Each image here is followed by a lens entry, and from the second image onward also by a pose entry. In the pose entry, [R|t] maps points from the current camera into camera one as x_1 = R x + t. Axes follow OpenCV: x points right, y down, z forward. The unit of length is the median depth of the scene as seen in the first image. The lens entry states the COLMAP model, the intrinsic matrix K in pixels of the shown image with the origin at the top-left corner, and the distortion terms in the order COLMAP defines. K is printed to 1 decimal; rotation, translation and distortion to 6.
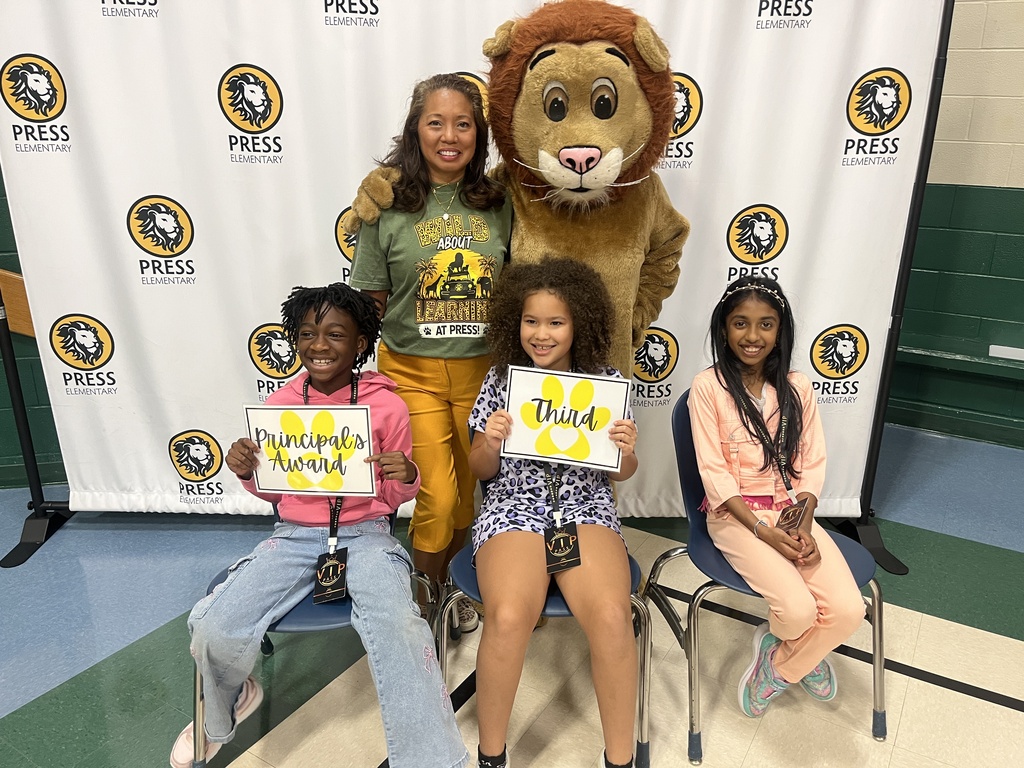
lens RADIAL K [[807.6, 0, 509.5], [0, 807.6, 379.5], [0, 0, 1]] dist [0.129318, -0.162295]
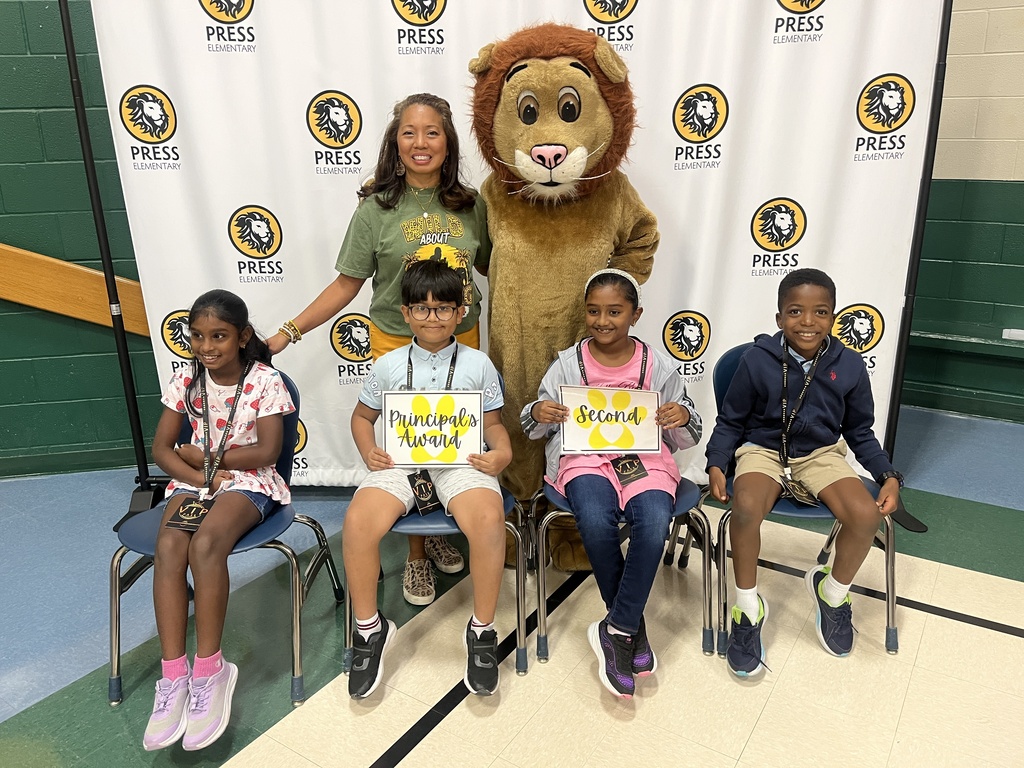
lens RADIAL K [[807.6, 0, 502.8], [0, 807.6, 375.9], [0, 0, 1]] dist [0.129318, -0.162295]
pose [[0.999199, -0.018830, -0.035309, -0.041501], [0.018049, 0.999588, -0.022300, 0.049898], [0.035715, 0.021645, 0.999128, -0.135430]]
